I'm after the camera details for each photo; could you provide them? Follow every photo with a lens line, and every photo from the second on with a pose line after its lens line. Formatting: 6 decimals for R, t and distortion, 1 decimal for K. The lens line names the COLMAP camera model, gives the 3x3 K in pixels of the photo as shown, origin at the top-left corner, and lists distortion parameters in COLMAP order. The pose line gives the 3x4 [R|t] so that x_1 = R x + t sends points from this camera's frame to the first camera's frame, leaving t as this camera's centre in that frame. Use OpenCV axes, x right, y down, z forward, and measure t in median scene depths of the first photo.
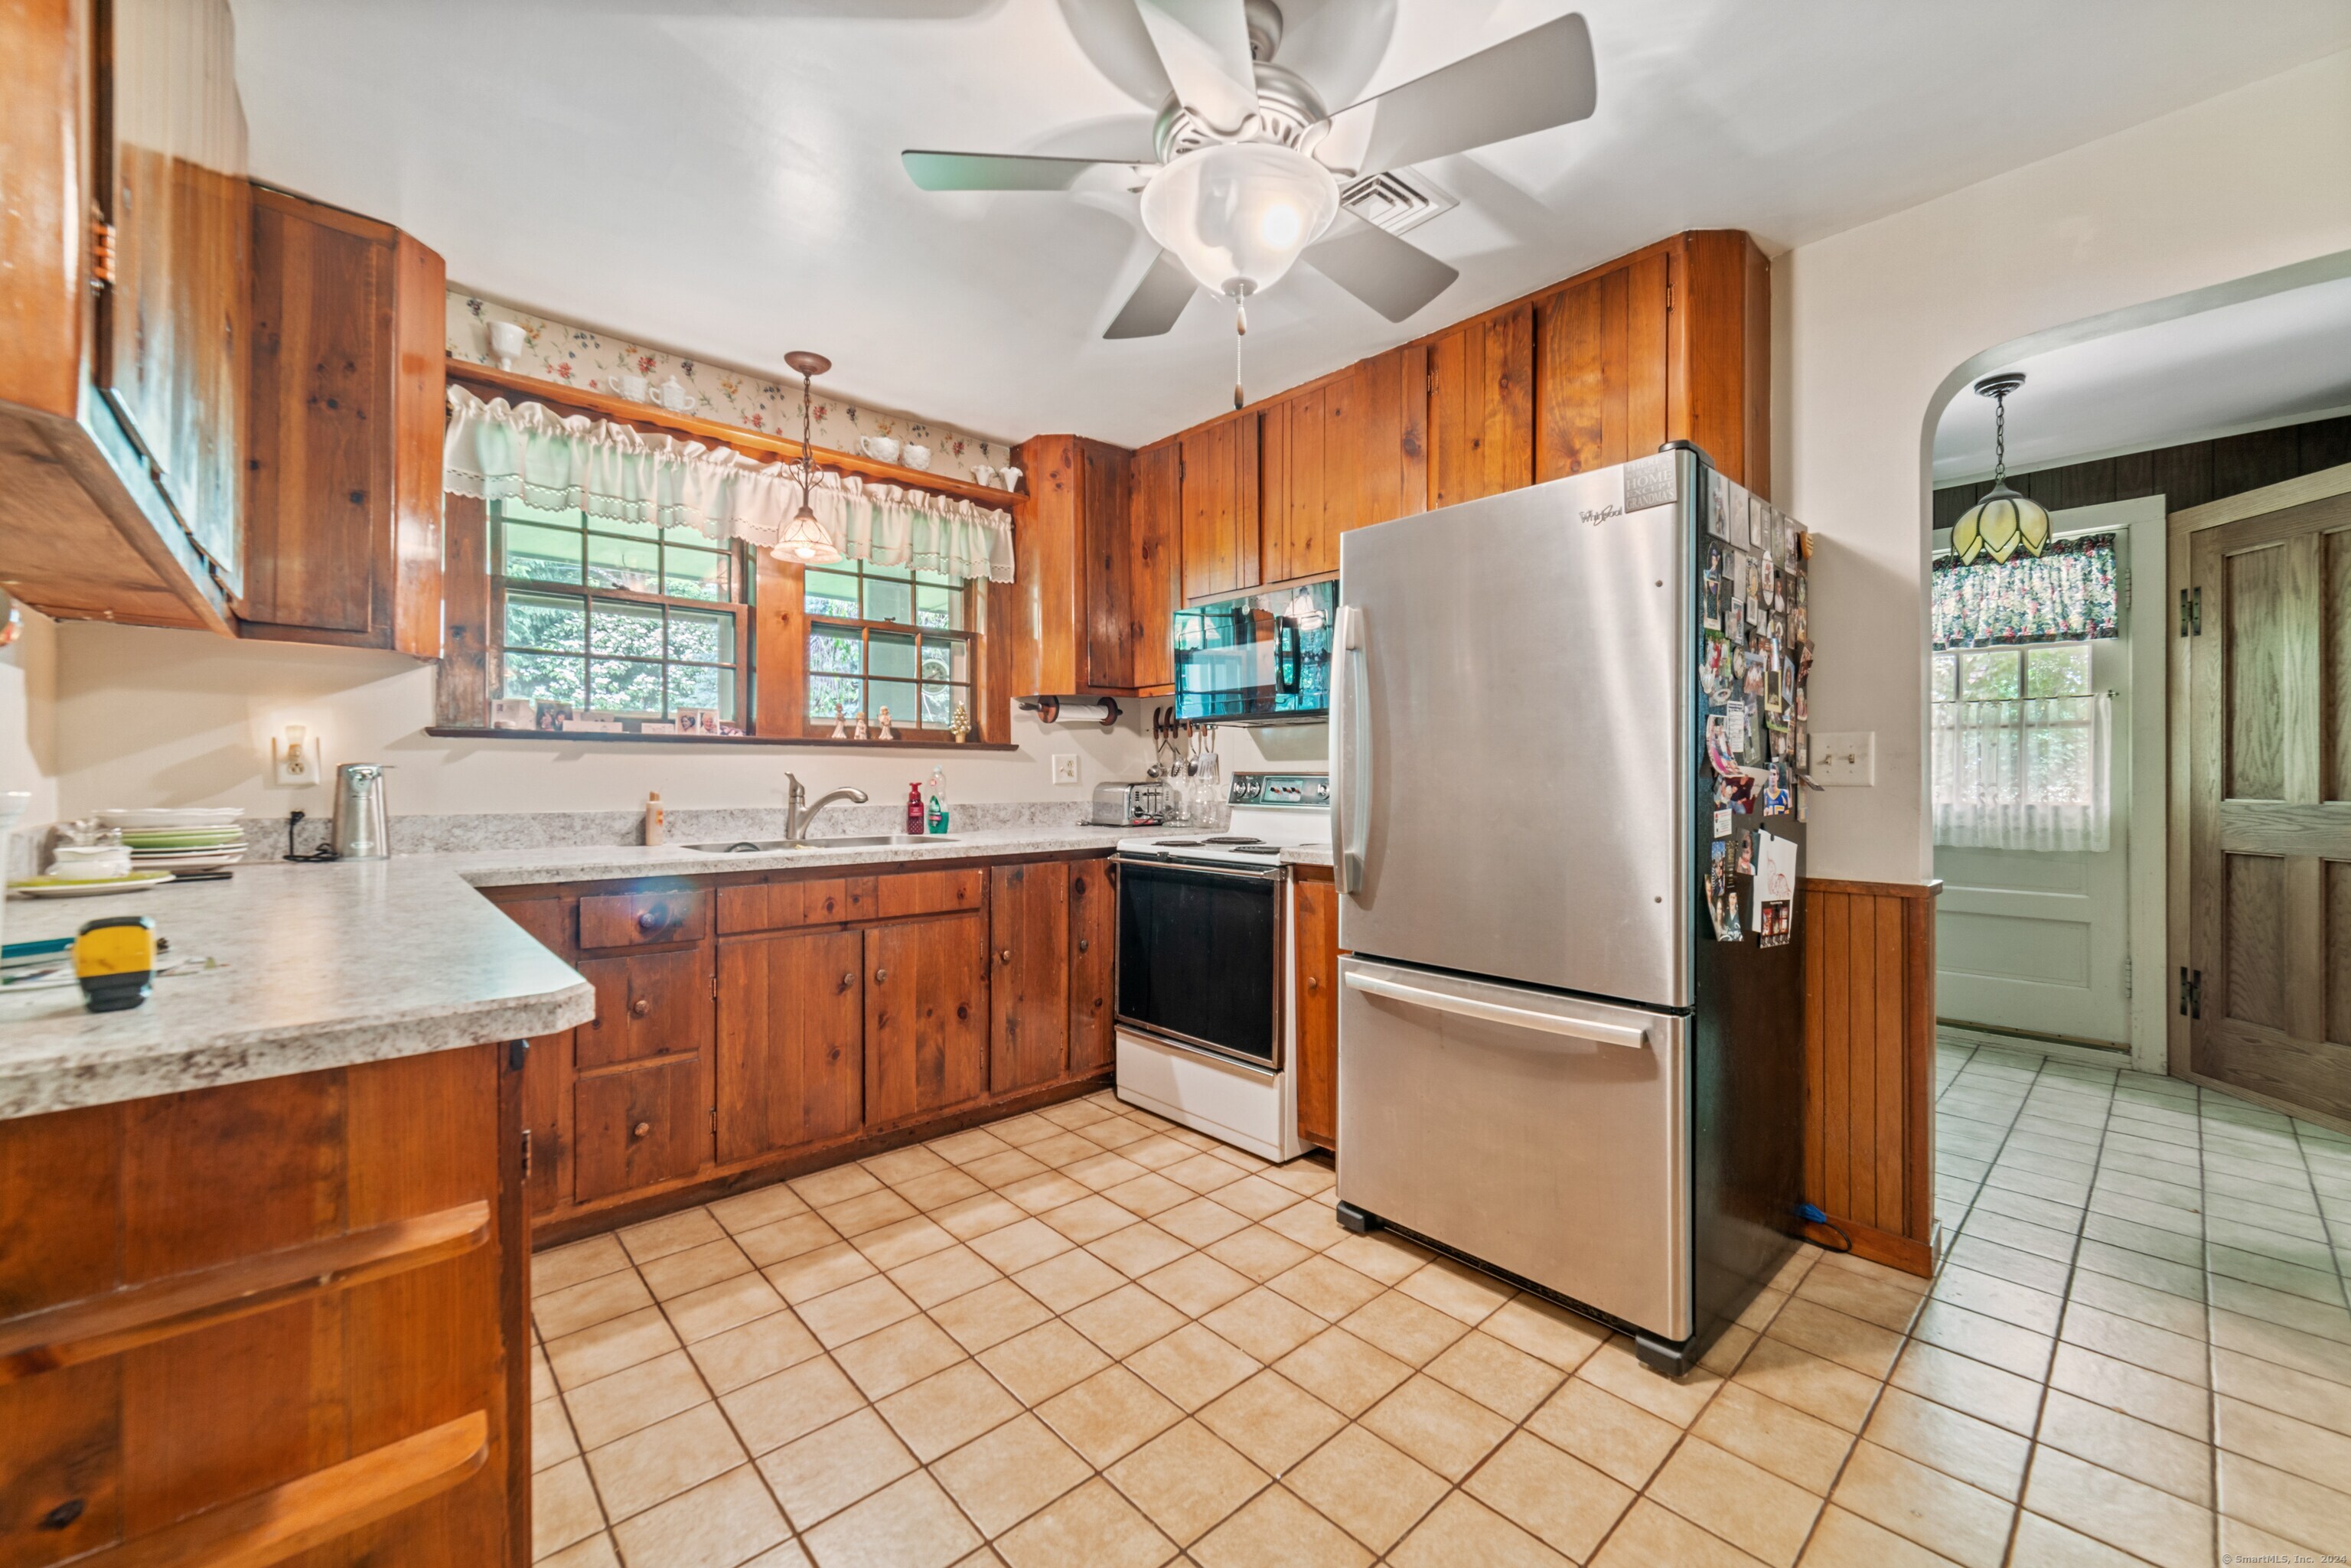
lens RADIAL K [[925.4, 0, 1174.9], [0, 925.4, 779.0], [0, 0, 1]] dist [-0.003039, 0.001046]
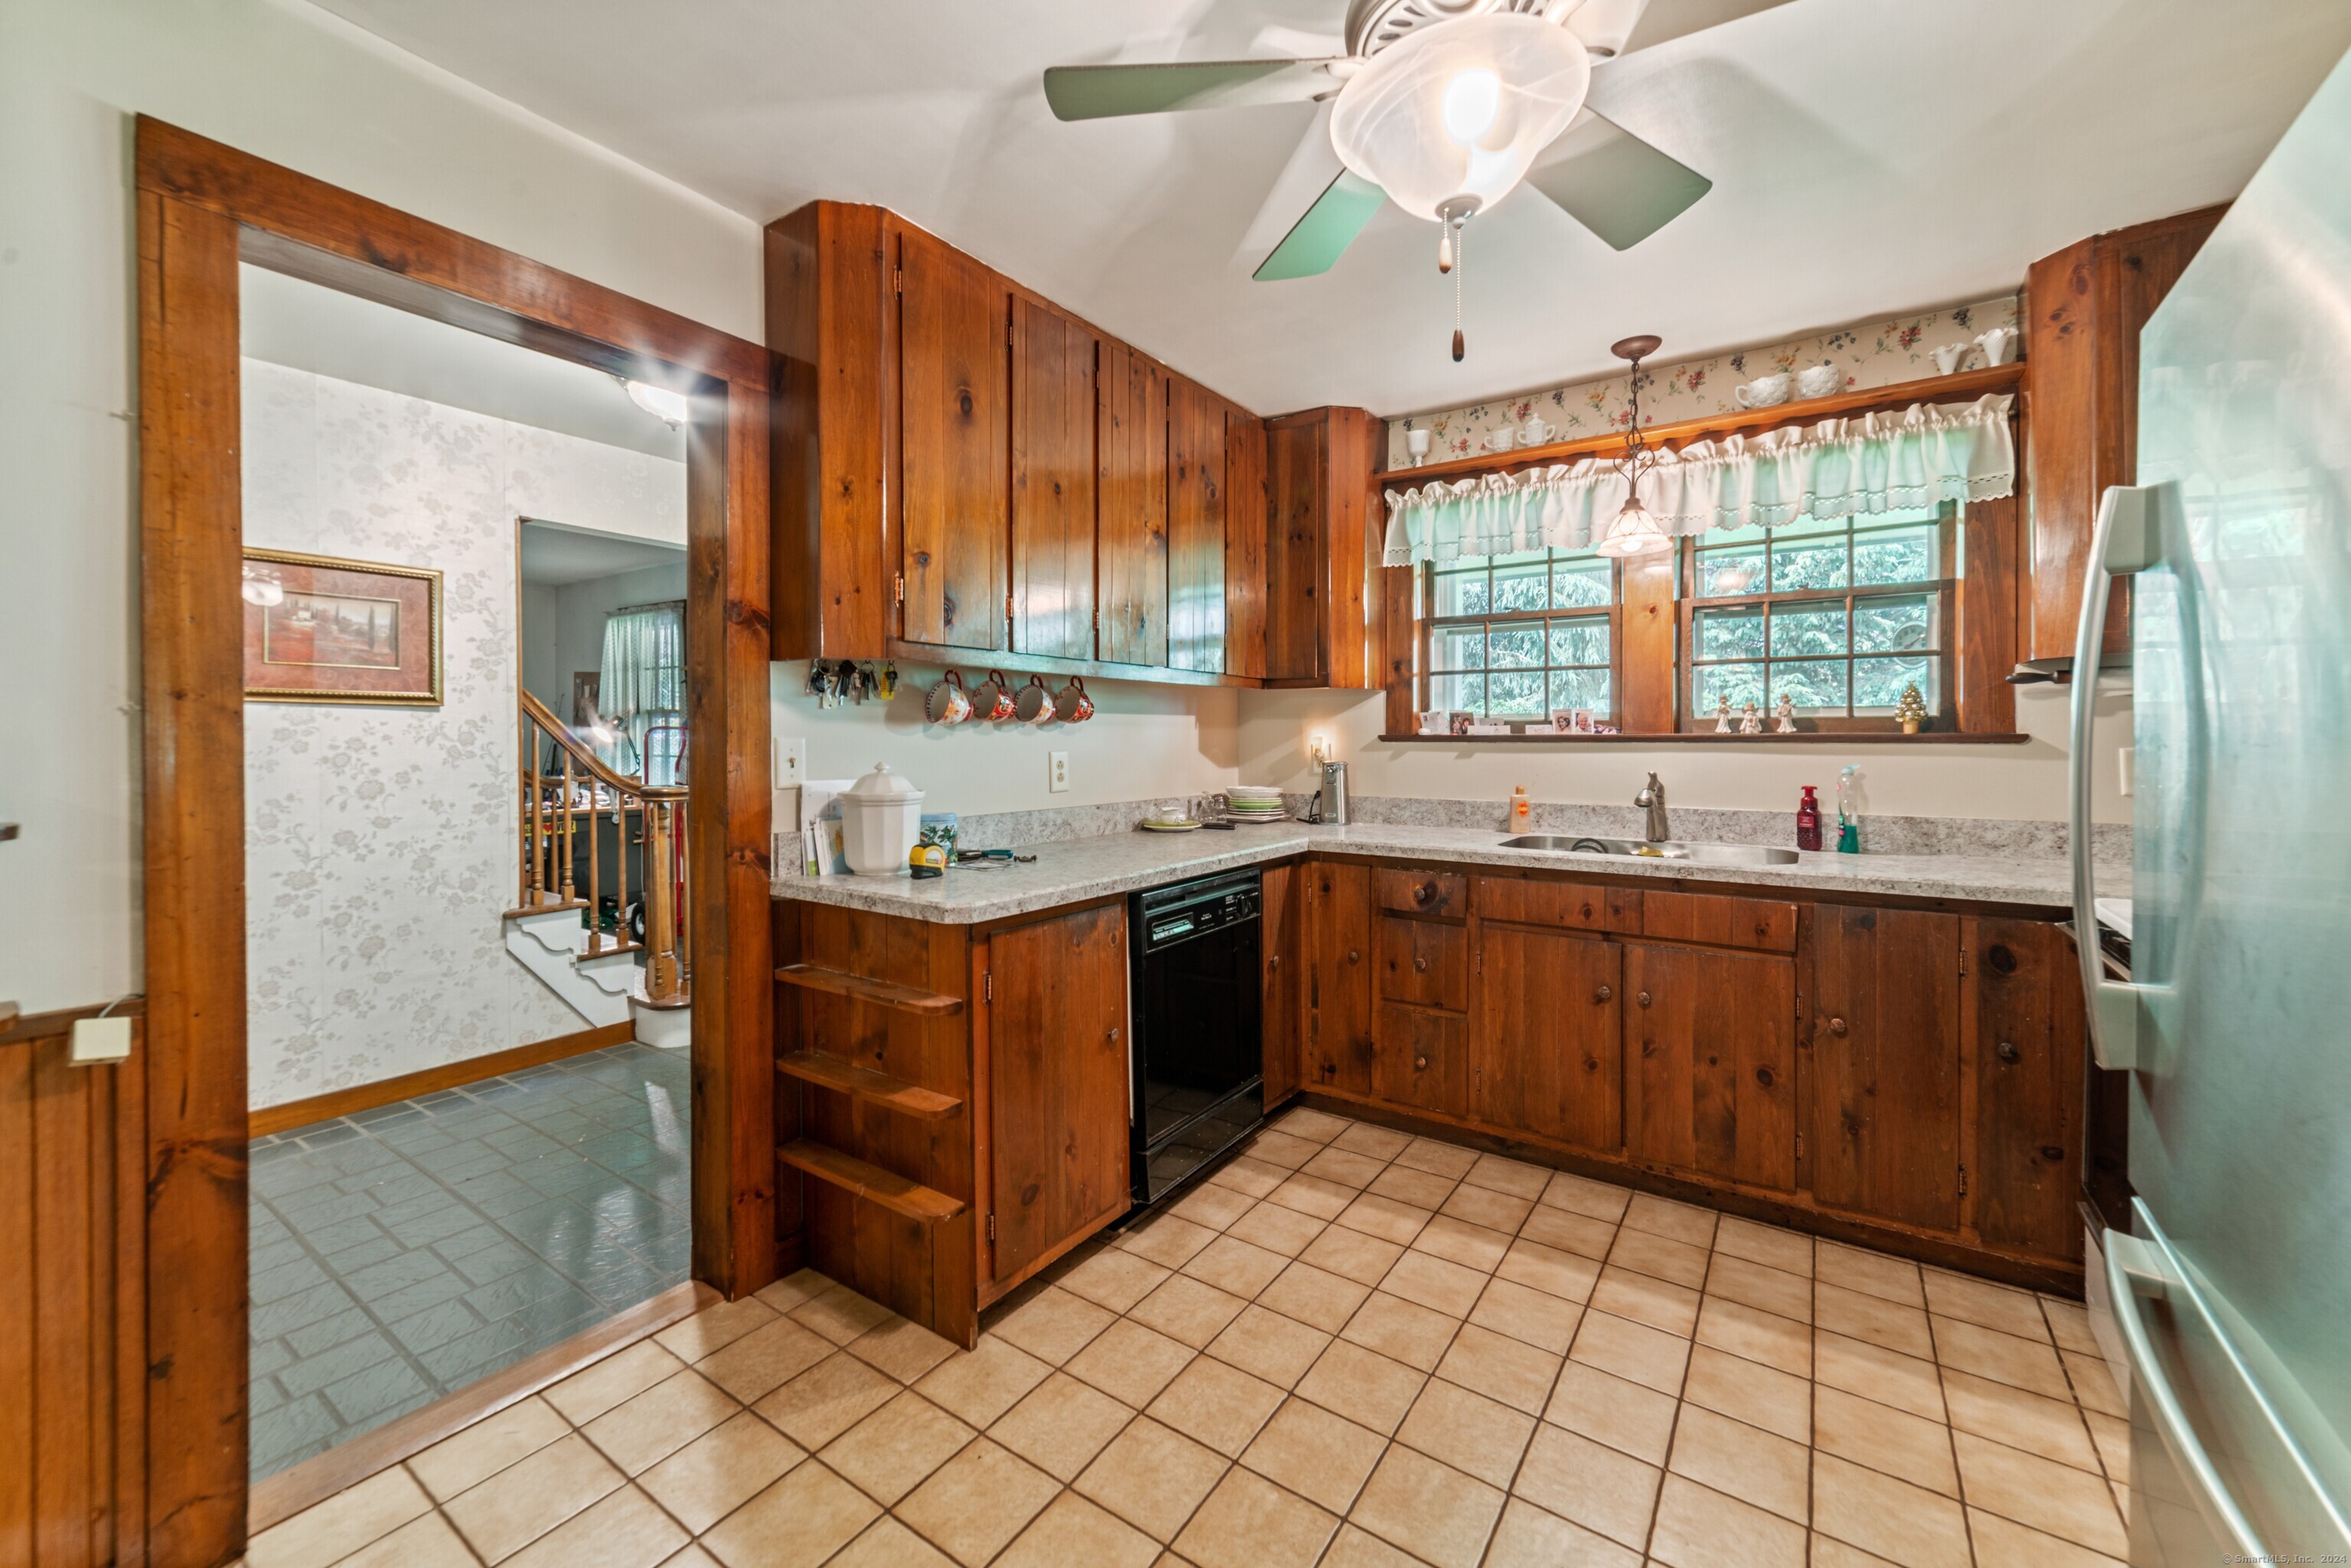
lens RADIAL K [[925.4, 0, 1180.1], [0, 925.4, 747.2], [0, 0, 1]] dist [-0.003039, 0.001046]
pose [[0.223490, 0.006939, -0.974682, 0.457048], [-0.002203, 0.999976, 0.006614, -0.040970], [0.974704, 0.000669, 0.223500, 0.336996]]
